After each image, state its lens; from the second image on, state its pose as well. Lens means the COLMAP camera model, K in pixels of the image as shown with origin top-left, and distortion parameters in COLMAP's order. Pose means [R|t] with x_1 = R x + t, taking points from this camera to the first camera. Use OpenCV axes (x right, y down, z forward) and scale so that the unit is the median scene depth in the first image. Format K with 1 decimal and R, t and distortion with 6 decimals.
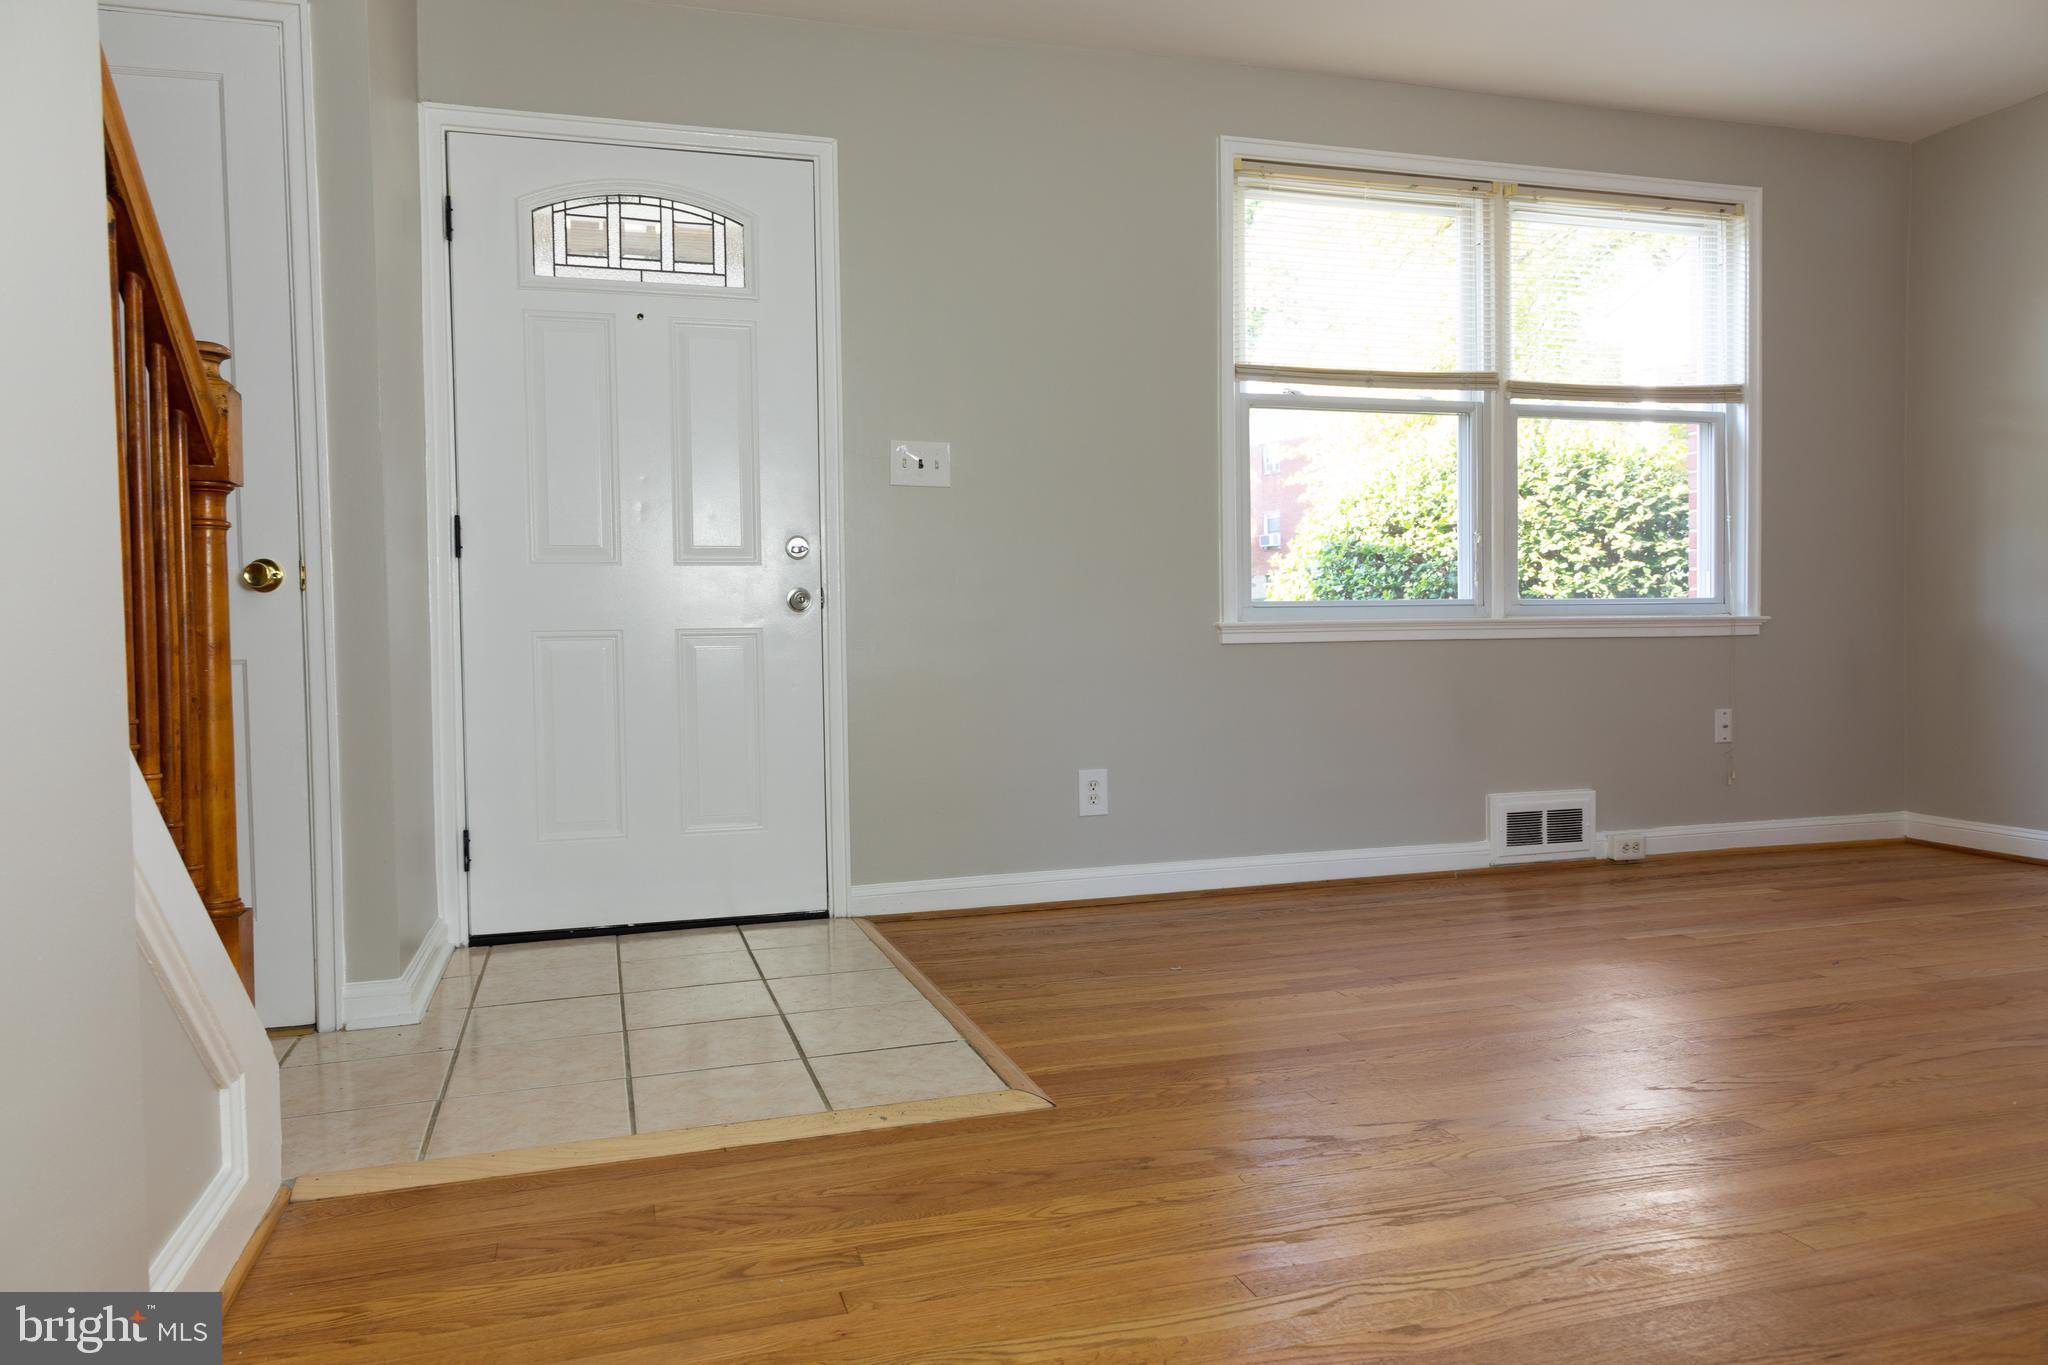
lens RADIAL K [[1395.1, 0, 1019.4], [0, 1395.1, 677.2], [0, 0, 1]] dist [0.007100, -0.002357]
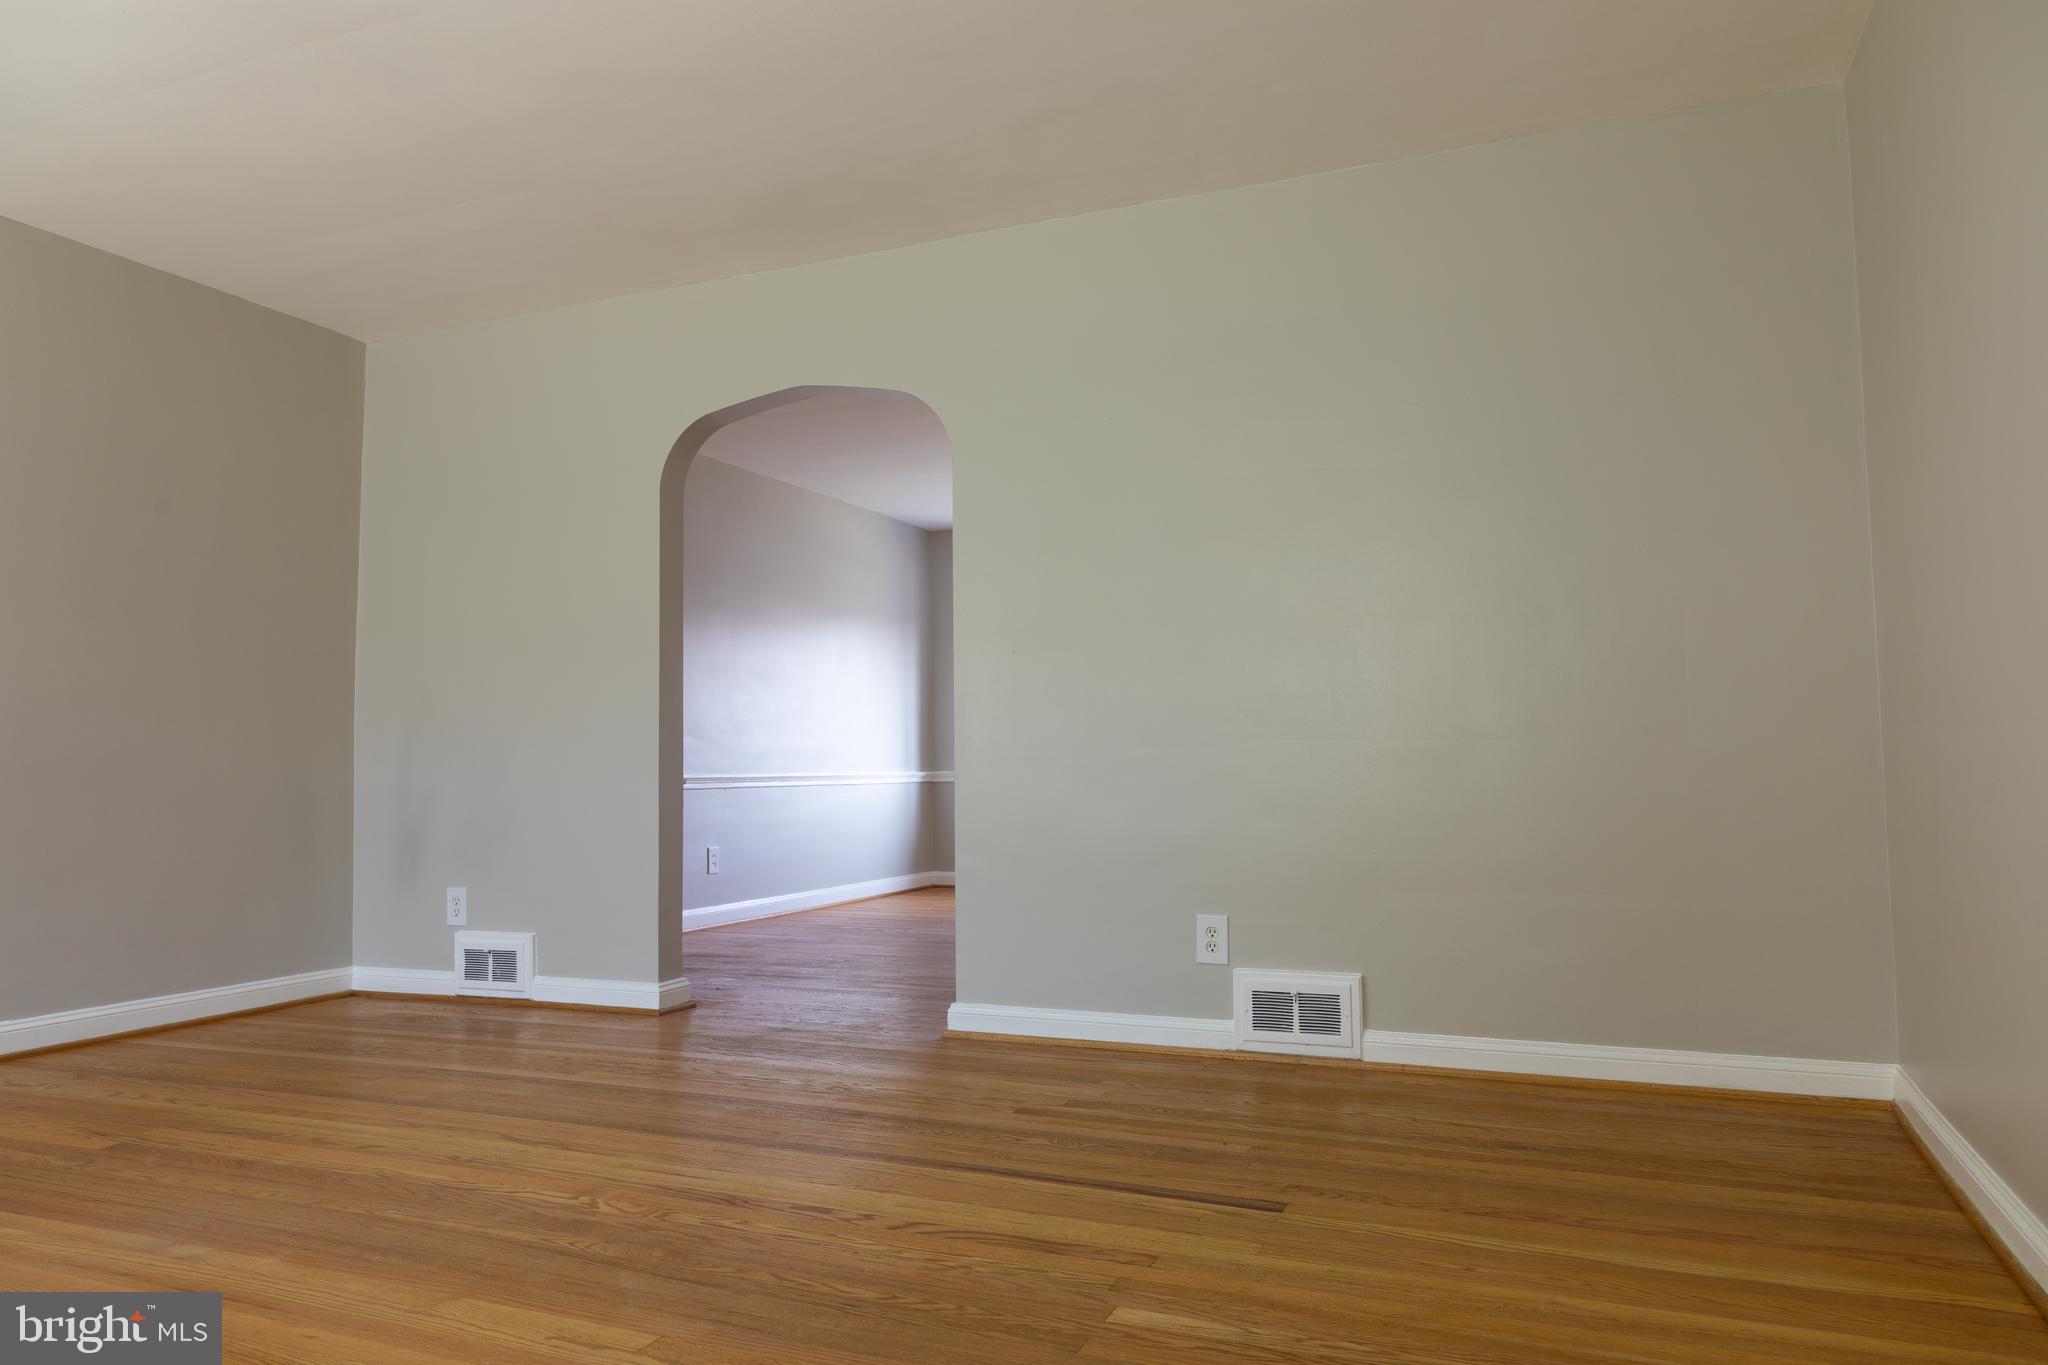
lens RADIAL K [[1395.1, 0, 991.2], [0, 1395.1, 677.4], [0, 0, 1]] dist [0.007100, -0.002357]
pose [[-0.751323, 0.064860, 0.656740, -0.164165], [0.039932, 0.997803, -0.052861, -0.022213], [-0.658726, -0.013491, -0.752262, 0.668848]]
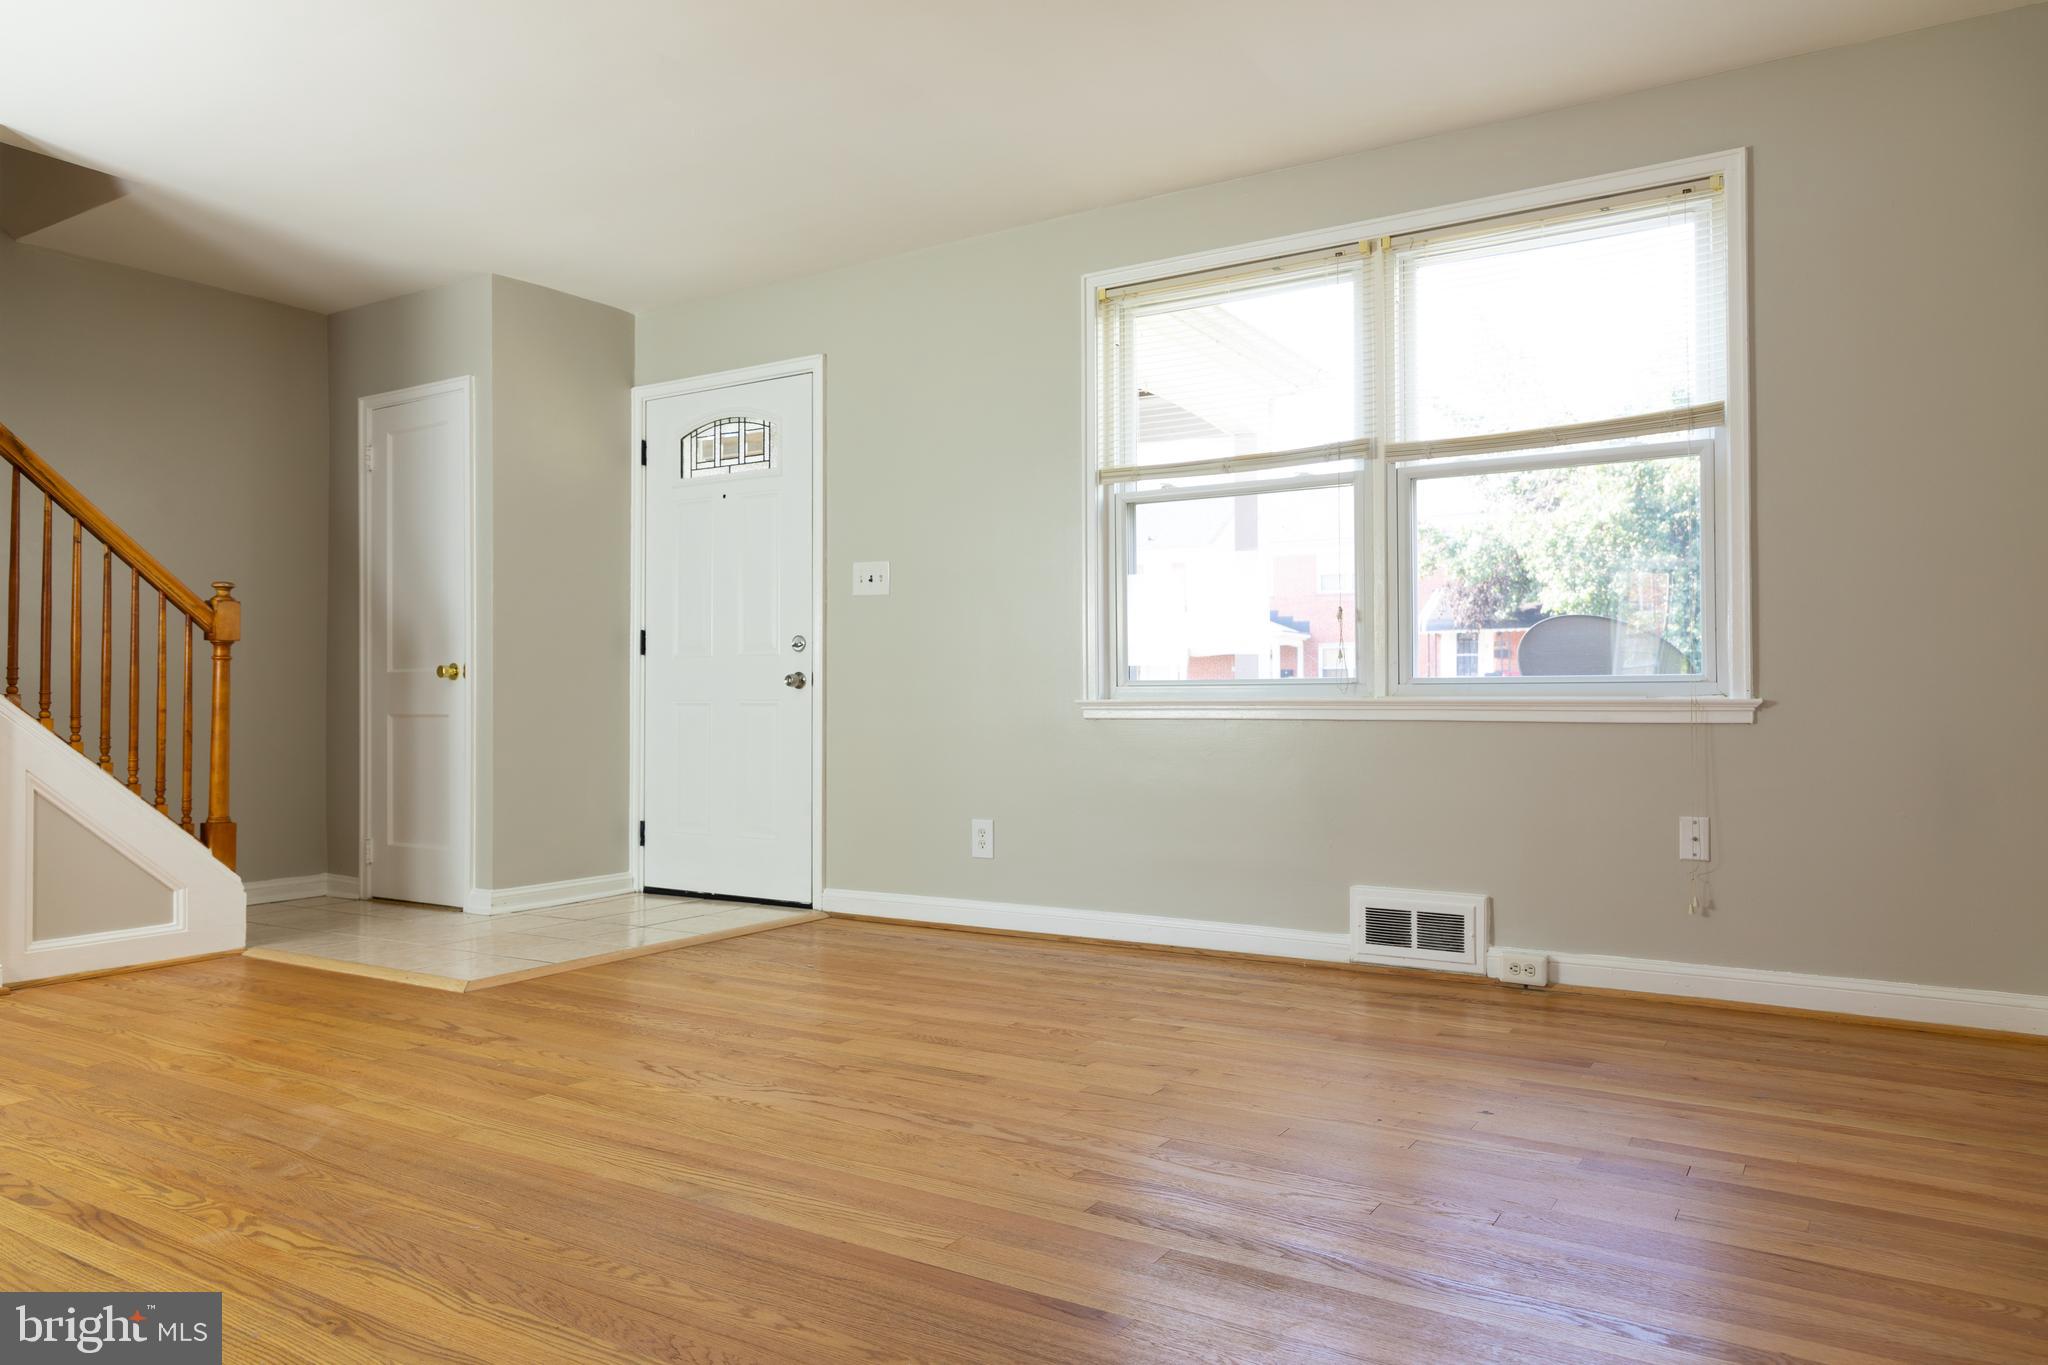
lens RADIAL K [[1395.1, 0, 1020.4], [0, 1395.1, 668.6], [0, 0, 1]] dist [0.007100, -0.002357]
pose [[0.646644, -0.003399, -0.762784, 0.910572], [-0.030846, 0.999056, -0.030601, -0.026176], [0.762168, 0.043317, 0.645928, 0.216168]]
